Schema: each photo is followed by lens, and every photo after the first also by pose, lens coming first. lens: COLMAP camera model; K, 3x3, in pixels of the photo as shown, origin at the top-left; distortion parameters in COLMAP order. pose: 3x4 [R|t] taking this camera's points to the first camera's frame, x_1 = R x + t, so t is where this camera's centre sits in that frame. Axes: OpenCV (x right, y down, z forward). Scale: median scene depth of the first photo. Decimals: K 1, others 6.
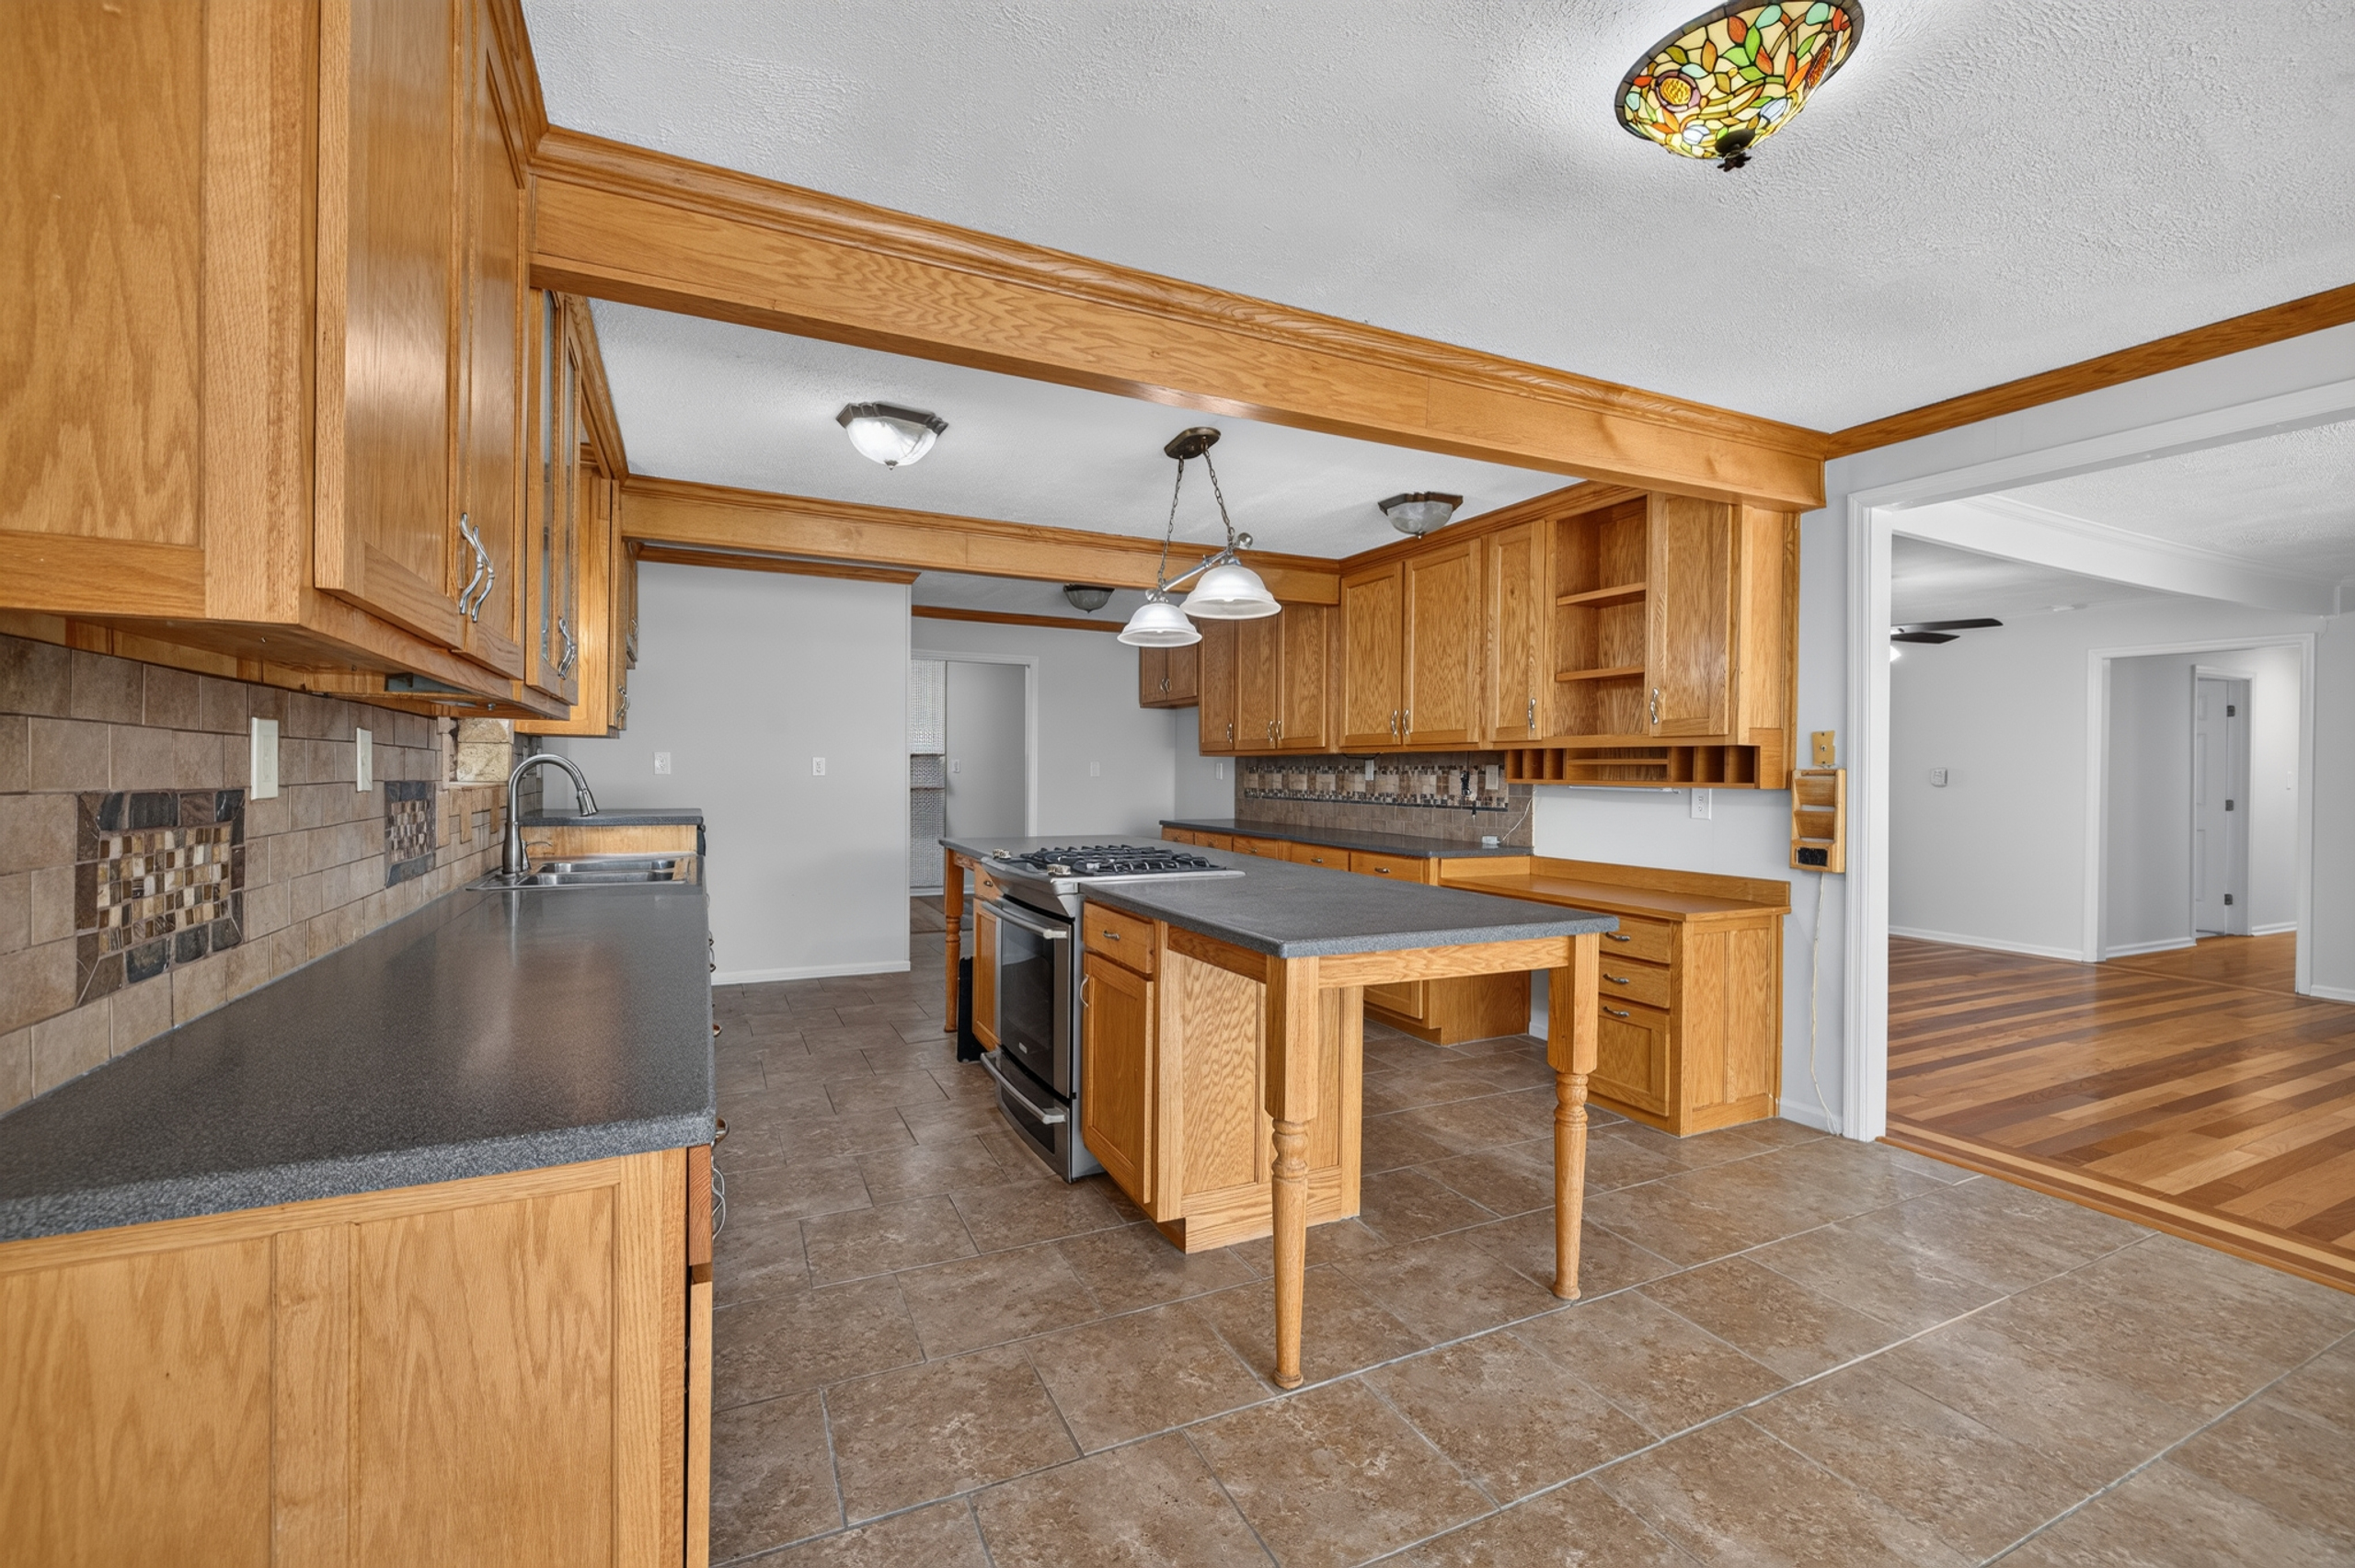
lens RADIAL K [[979.0, 0, 1172.0], [0, 979.0, 782.2], [0, 0, 1]] dist [0.004415, -0.000982]
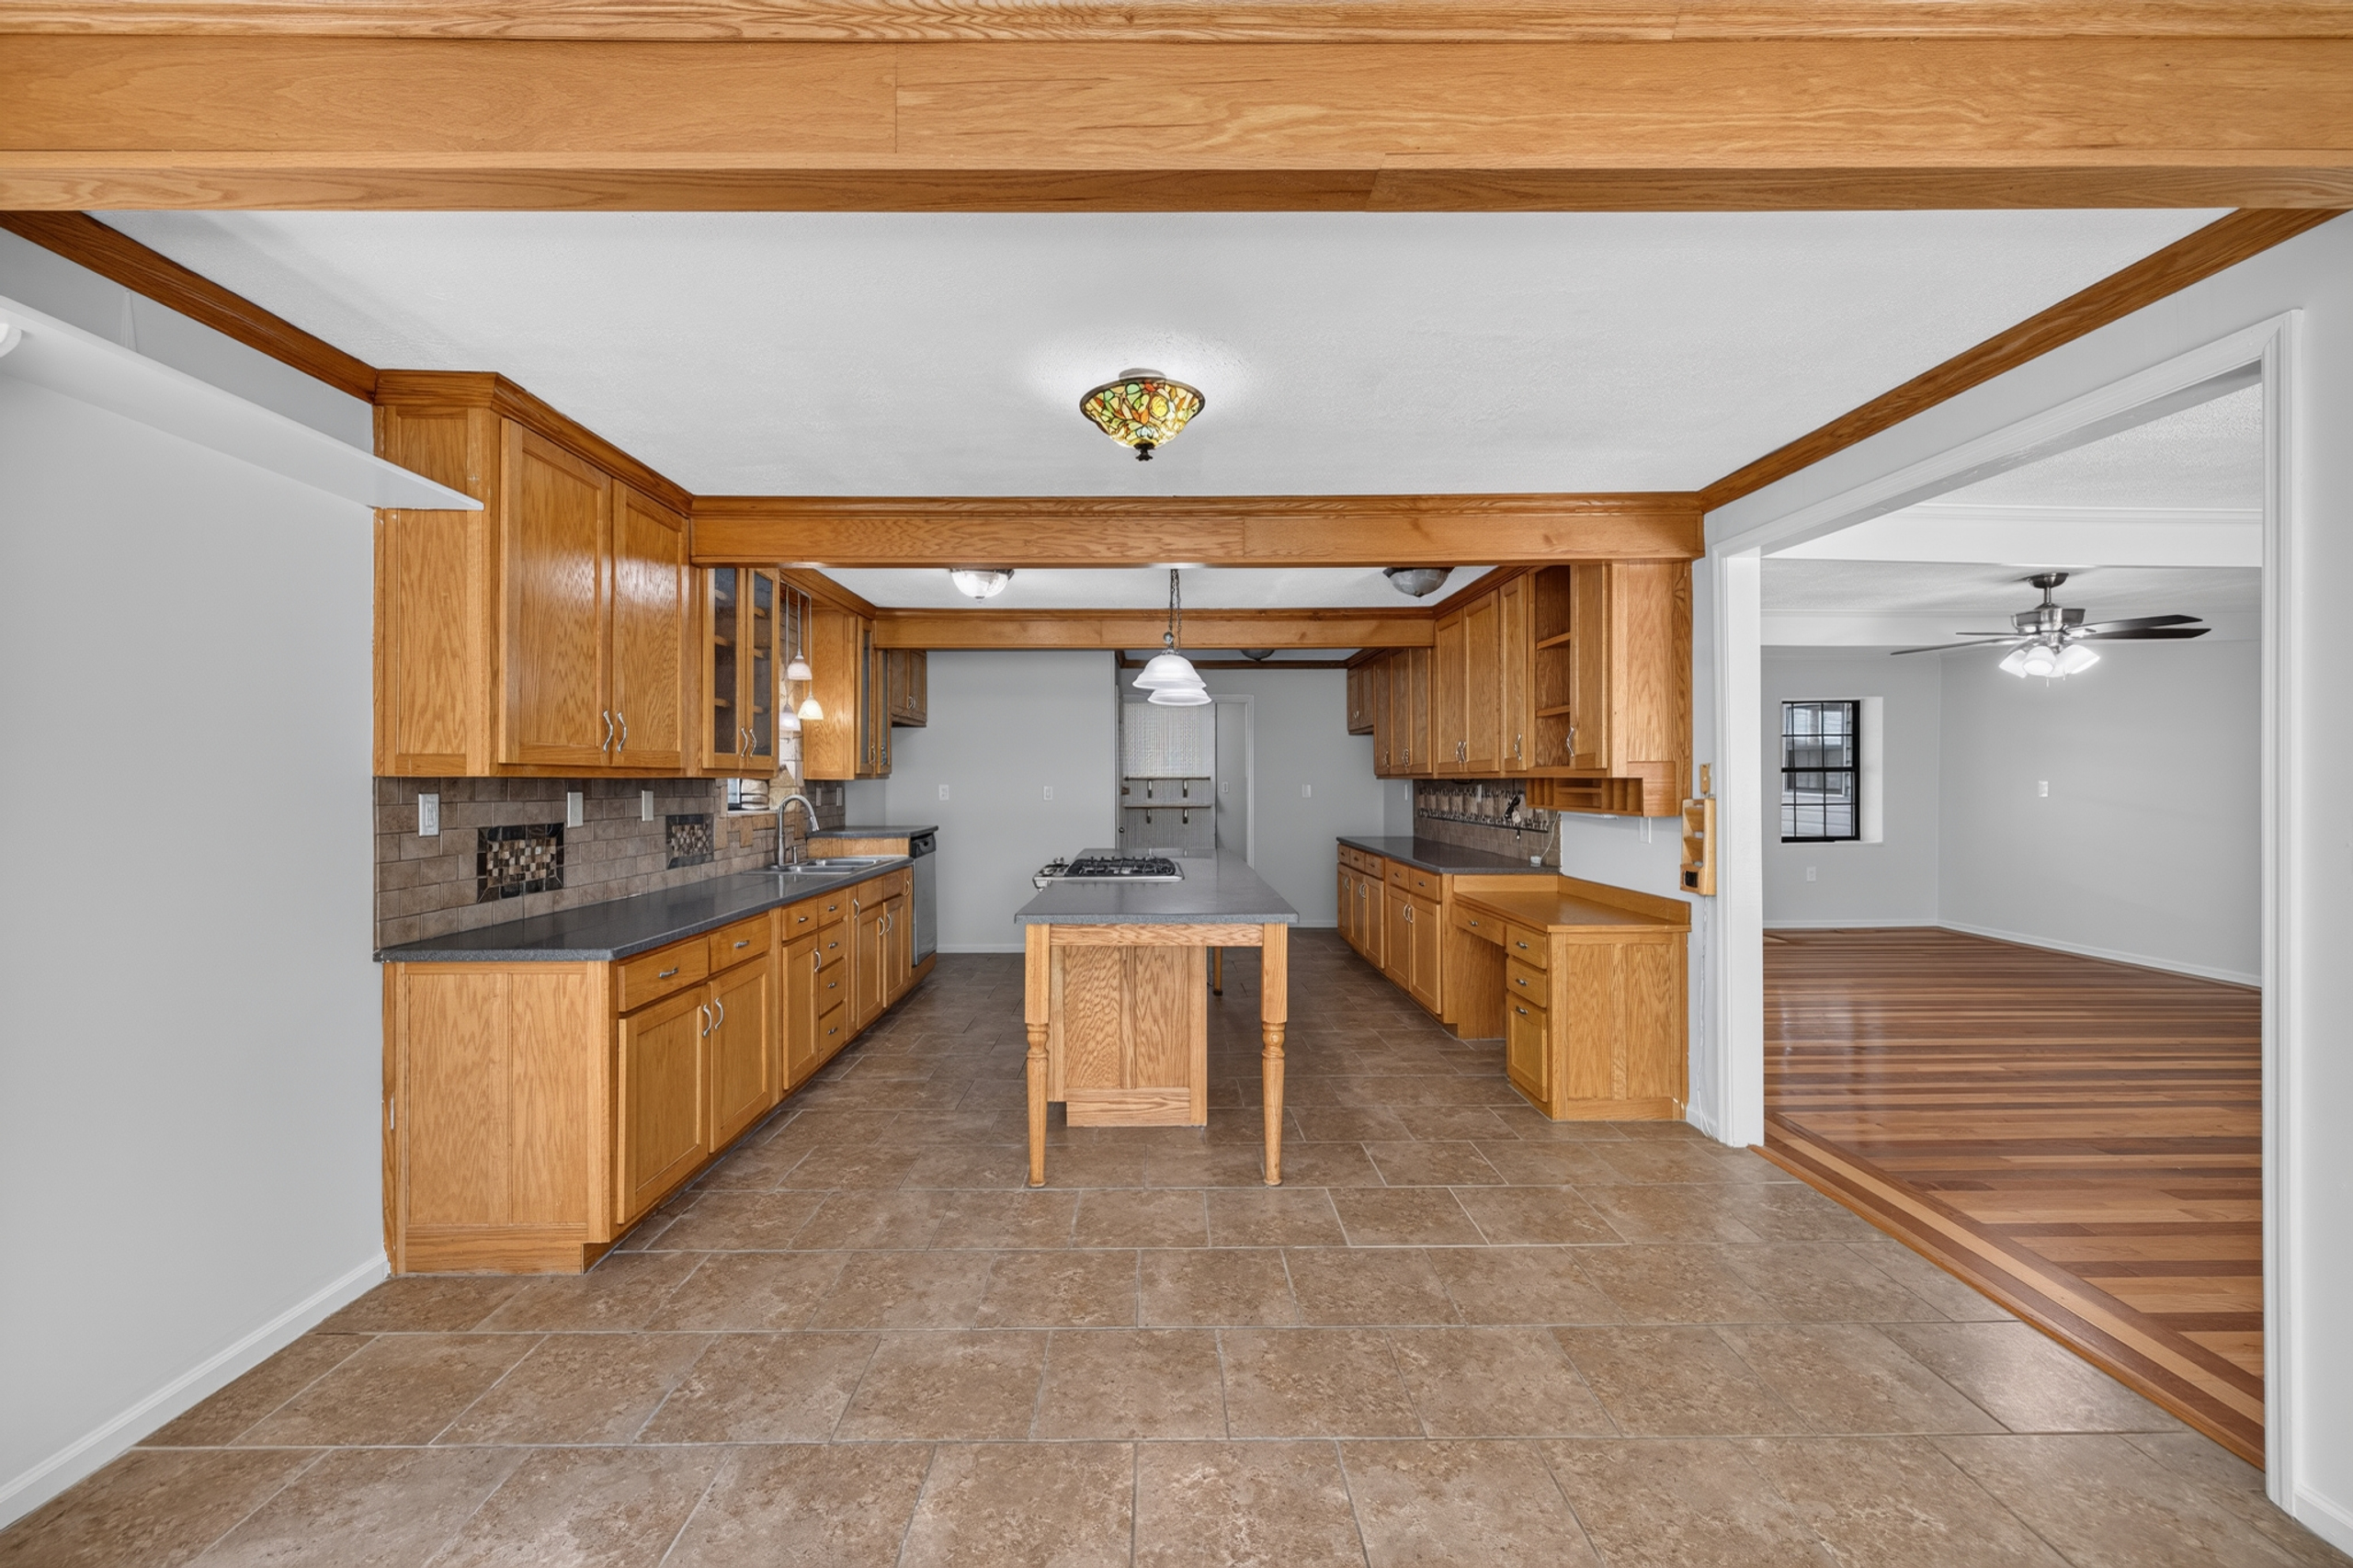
lens RADIAL K [[978.2, 0, 1171.6], [0, 978.2, 786.3], [0, 0, 1]] dist [0.004415, -0.000982]
pose [[0.908325, -0.010210, -0.418141, 0.925773], [0.006839, 0.999931, -0.009559, -0.033120], [0.418210, 0.005823, 0.908332, -0.359180]]
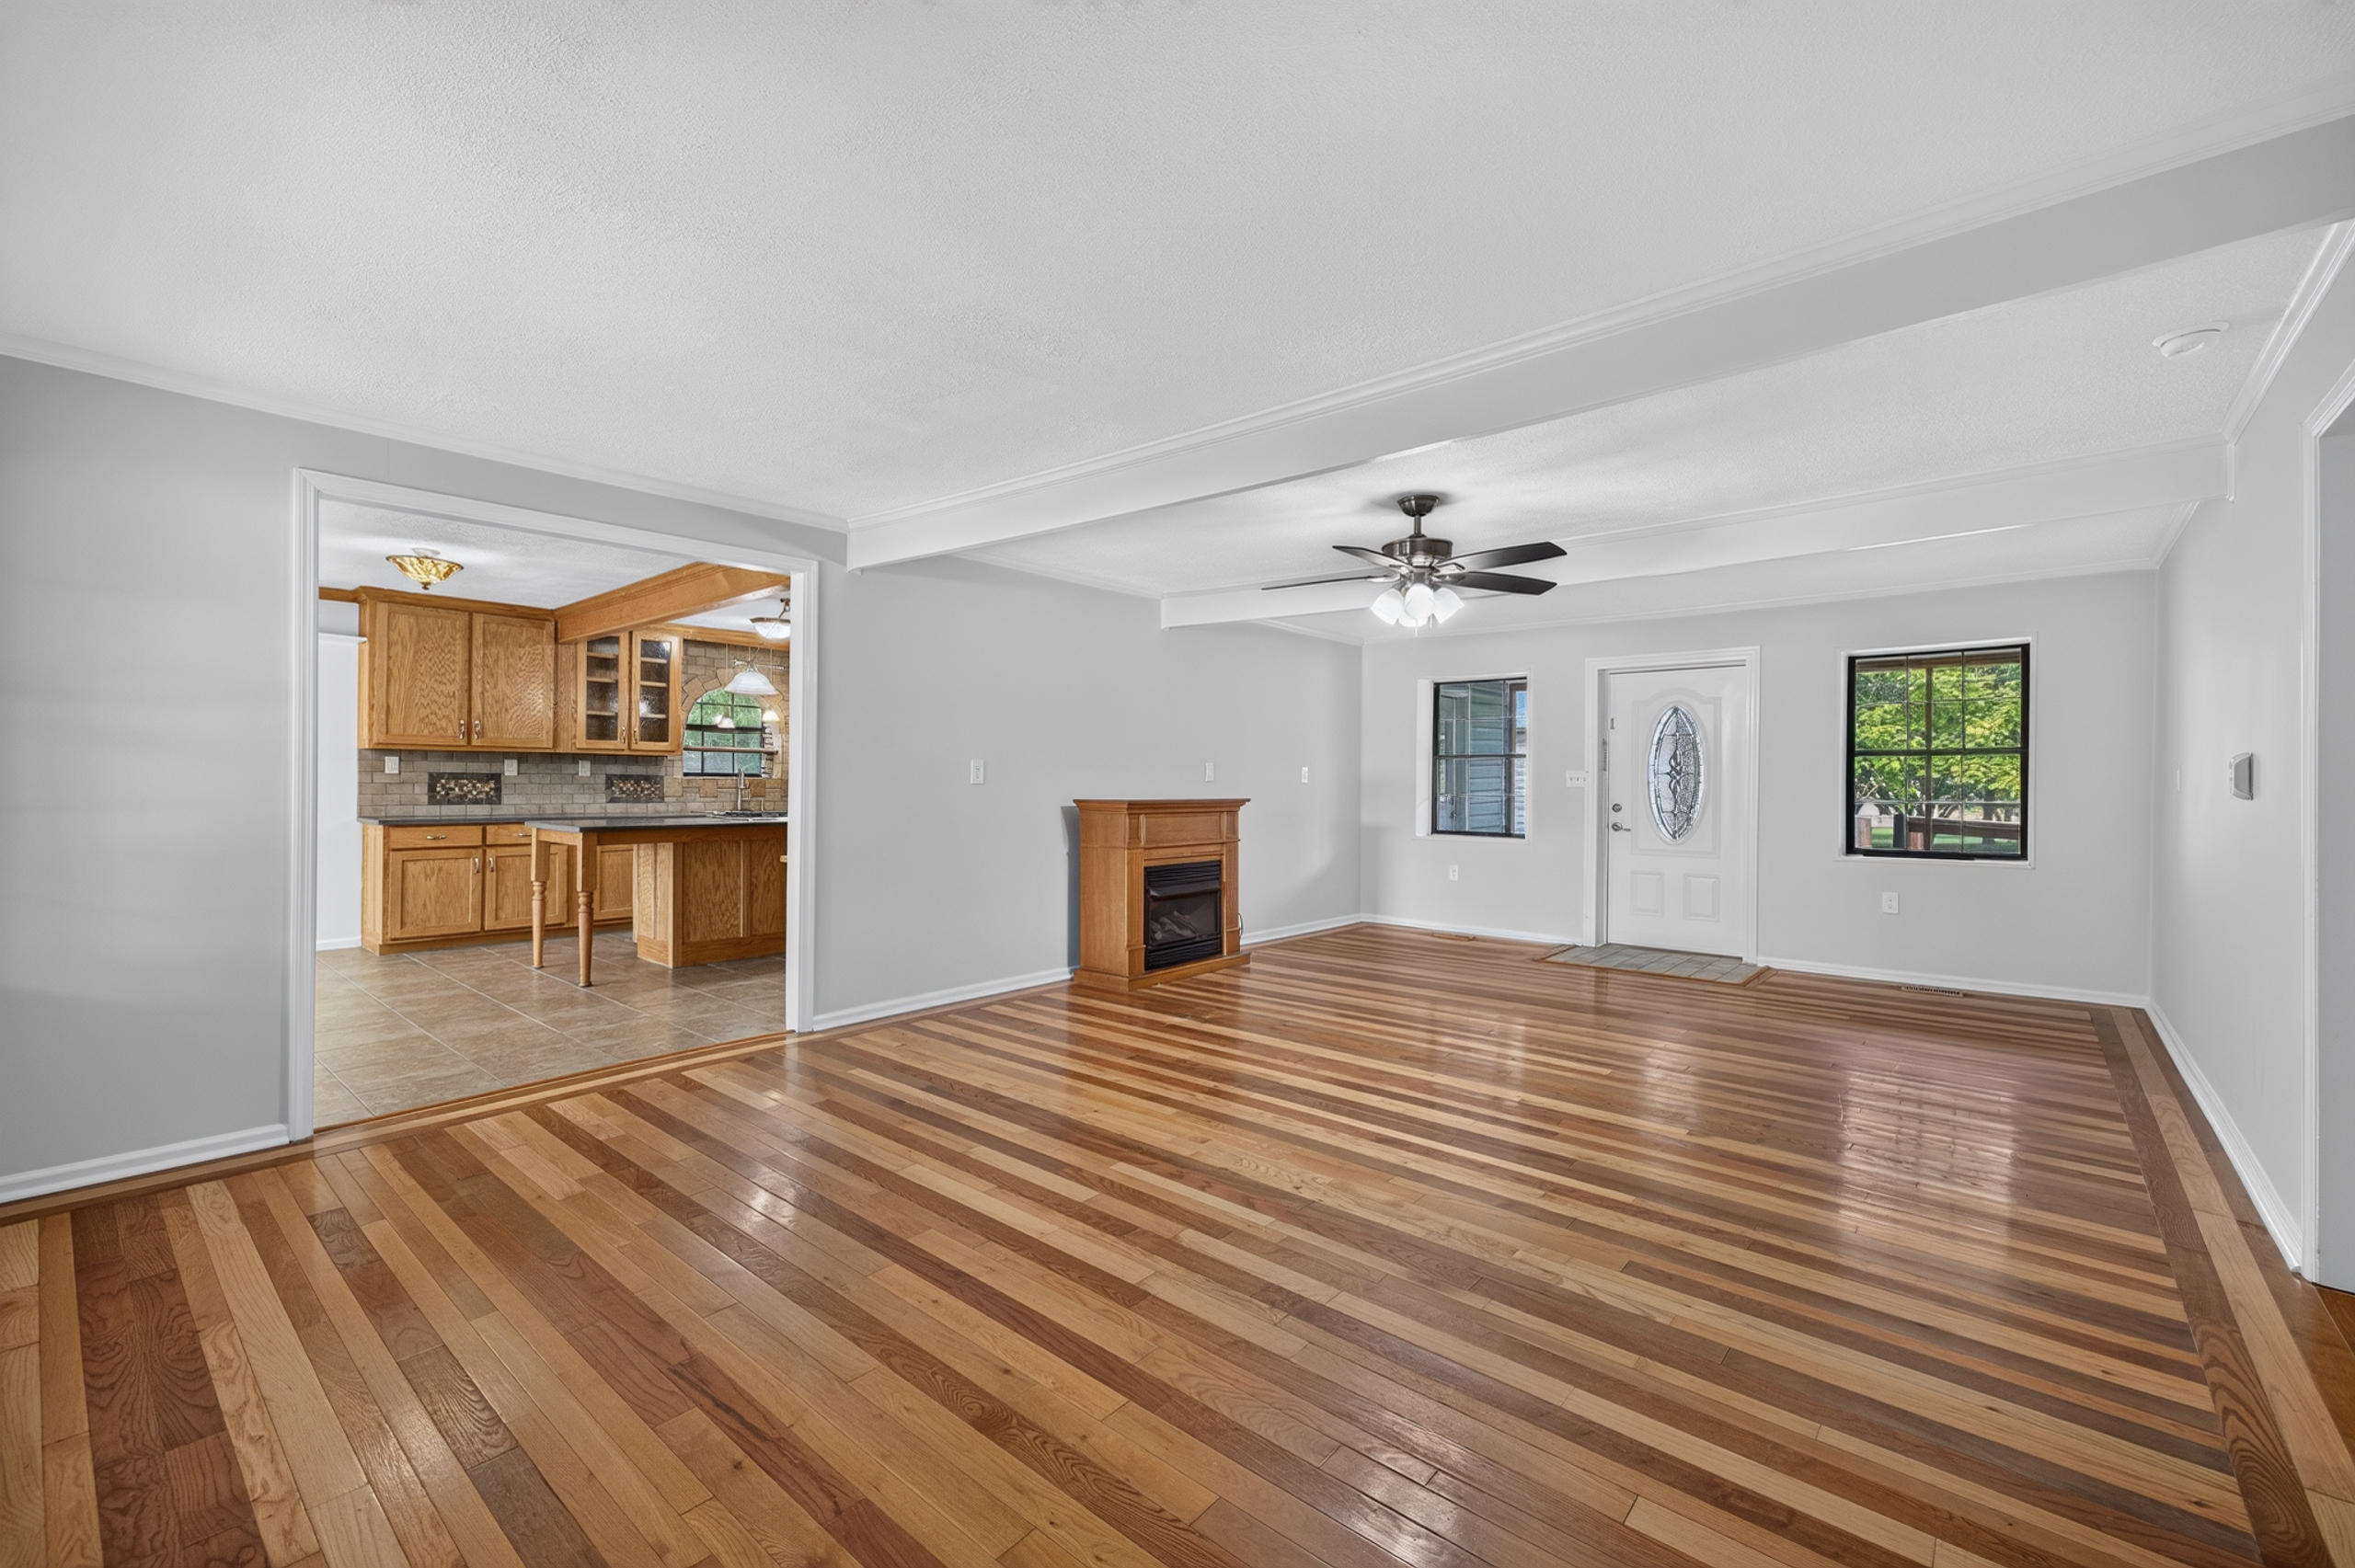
lens RADIAL K [[979.0, 0, 1174.2], [0, 979.0, 791.1], [0, 0, 1]] dist [0.004415, -0.000982]
pose [[0.400523, 0.002765, -0.916282, 3.382206], [-0.017694, 0.999832, -0.004717, 0.039326], [0.916116, 0.018102, 0.400505, 1.442387]]
